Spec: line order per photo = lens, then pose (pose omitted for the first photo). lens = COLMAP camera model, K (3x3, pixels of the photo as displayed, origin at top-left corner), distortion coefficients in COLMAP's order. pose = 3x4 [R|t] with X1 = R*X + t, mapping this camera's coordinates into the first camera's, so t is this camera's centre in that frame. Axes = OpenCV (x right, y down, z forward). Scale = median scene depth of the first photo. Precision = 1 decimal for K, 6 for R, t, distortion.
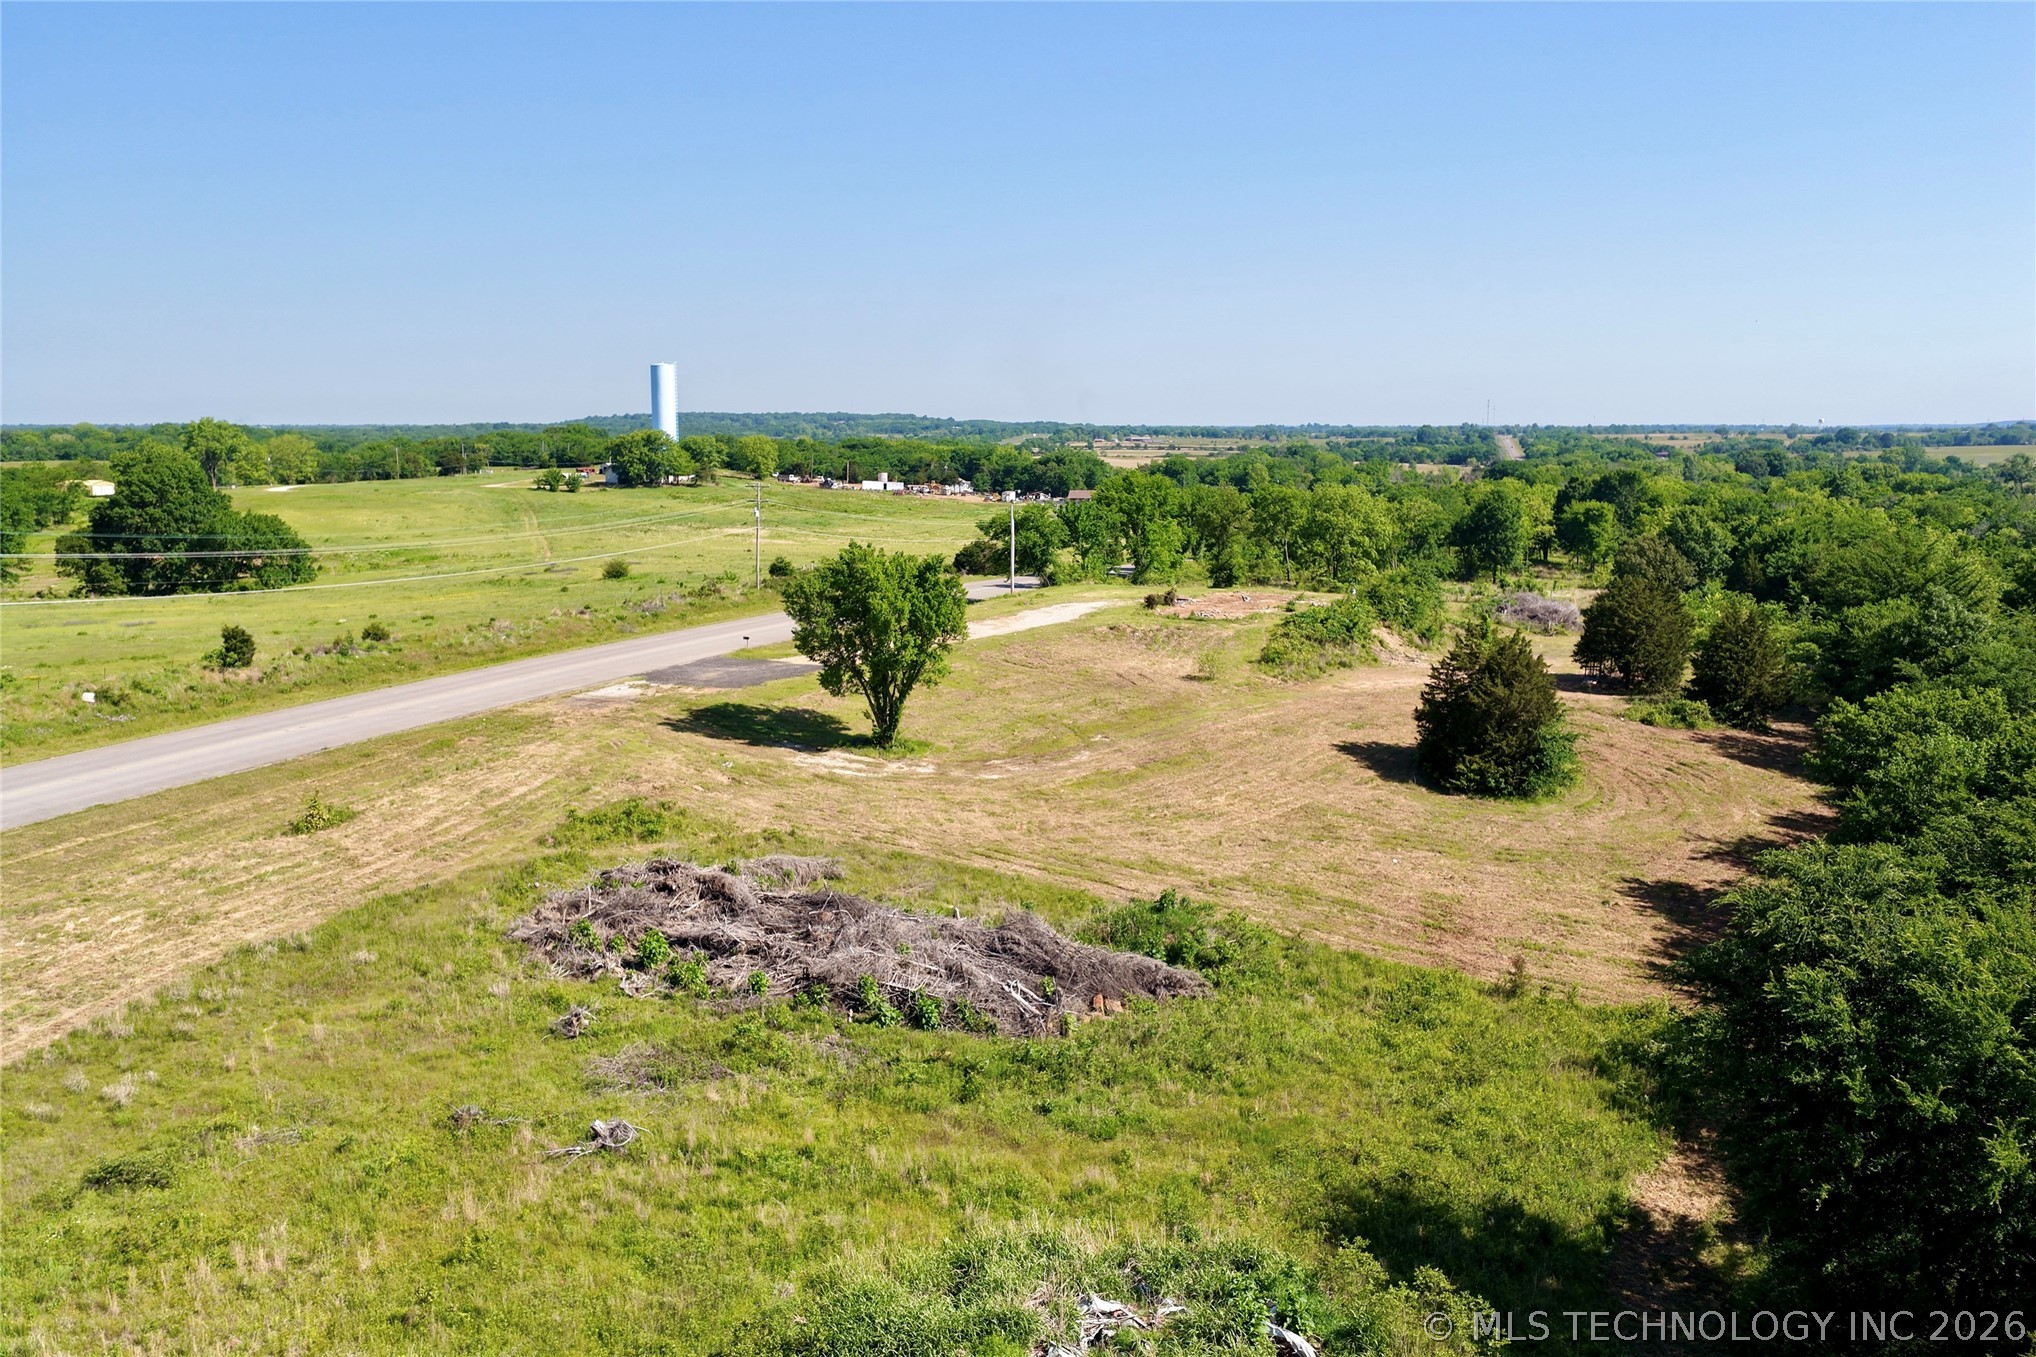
lens RADIAL K [[1683.9, 0, 1022.3], [0, 1683.9, 678.3], [0, 0, 1]] dist [-0.013231, 0.031452]
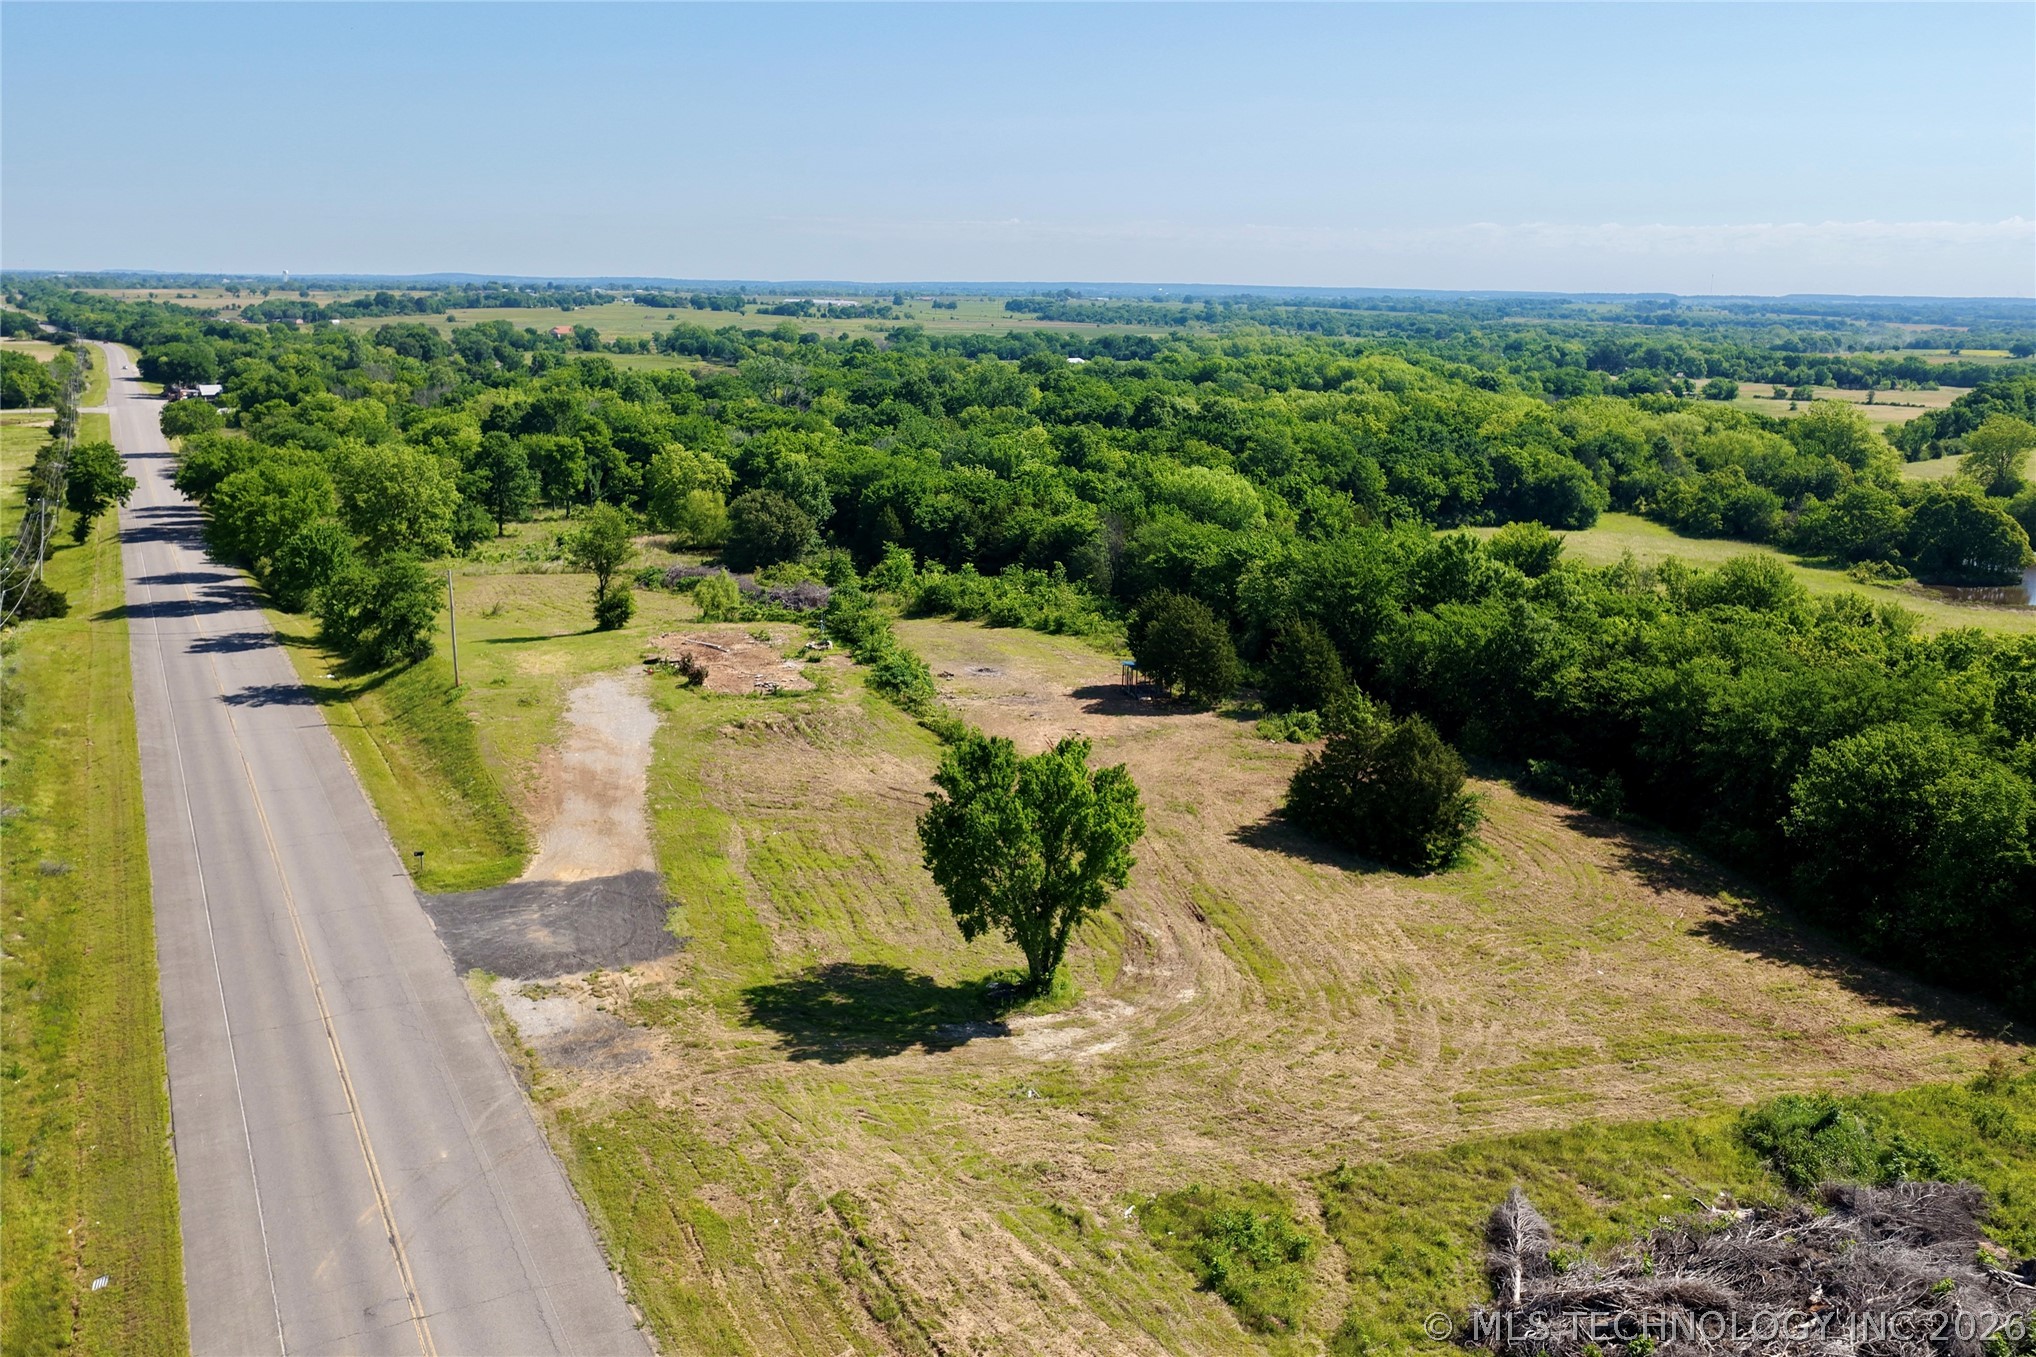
lens RADIAL K [[1683.9, 0, 1022.3], [0, 1683.9, 678.3], [0, 0, 1]] dist [-0.013231, 0.031452]
pose [[0.656334, -0.160553, 0.737189, -0.355655], [0.095520, 0.986916, 0.129897, -0.113997], [-0.748399, -0.014840, 0.663083, 0.276812]]
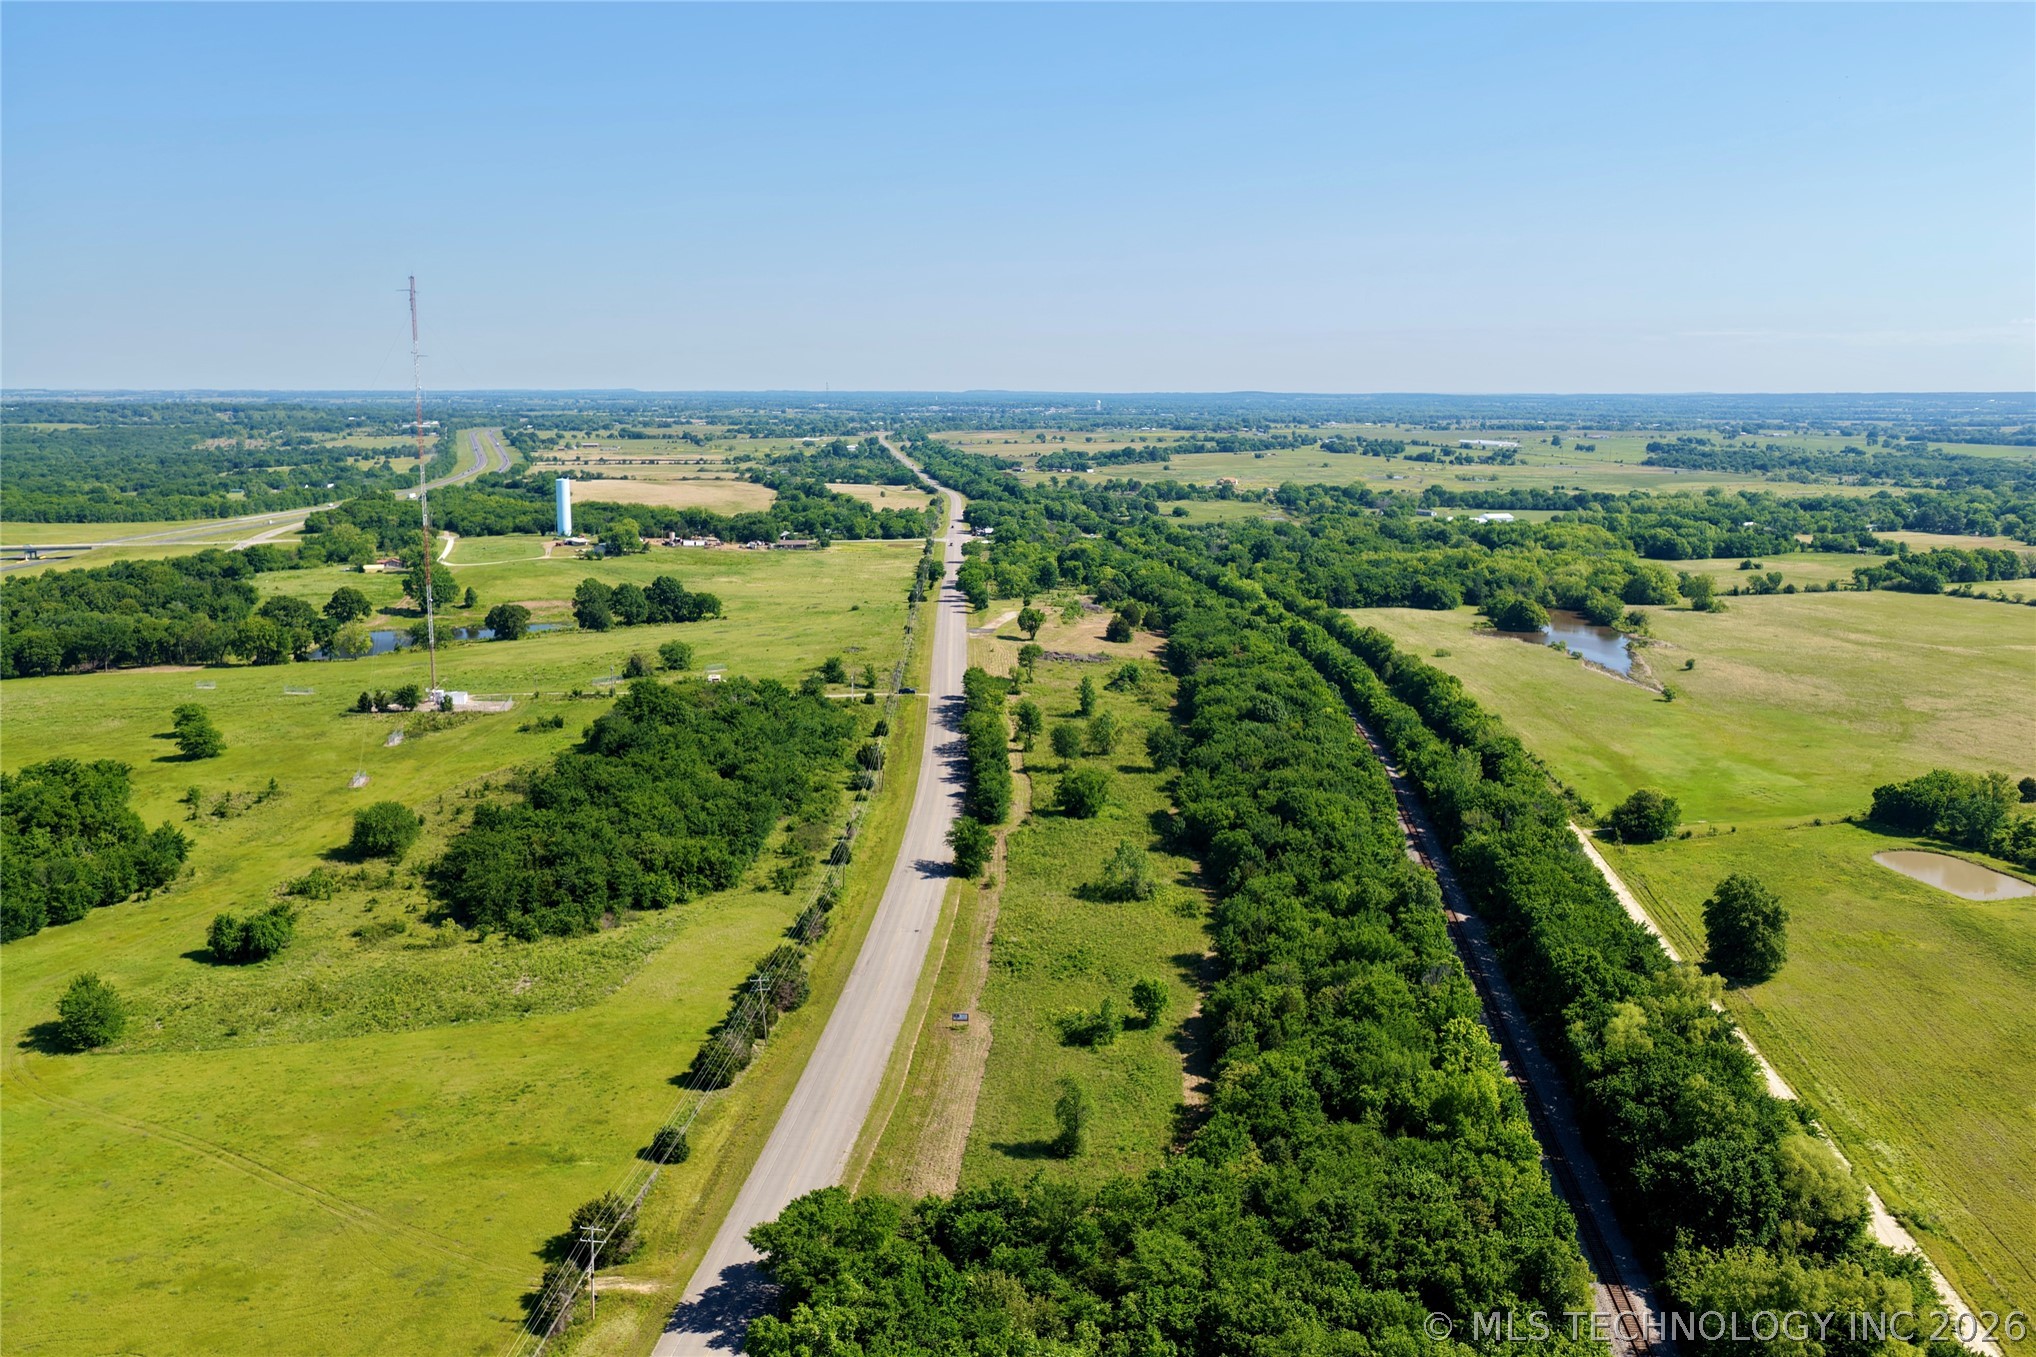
lens RADIAL K [[1683.9, 0, 1022.3], [0, 1683.9, 678.3], [0, 0, 1]] dist [-0.013231, 0.031452]
pose [[0.921495, -0.061834, 0.383437, -1.391540], [0.053166, 0.998035, 0.033173, -0.014785], [-0.384734, -0.010183, 0.922971, -2.615043]]
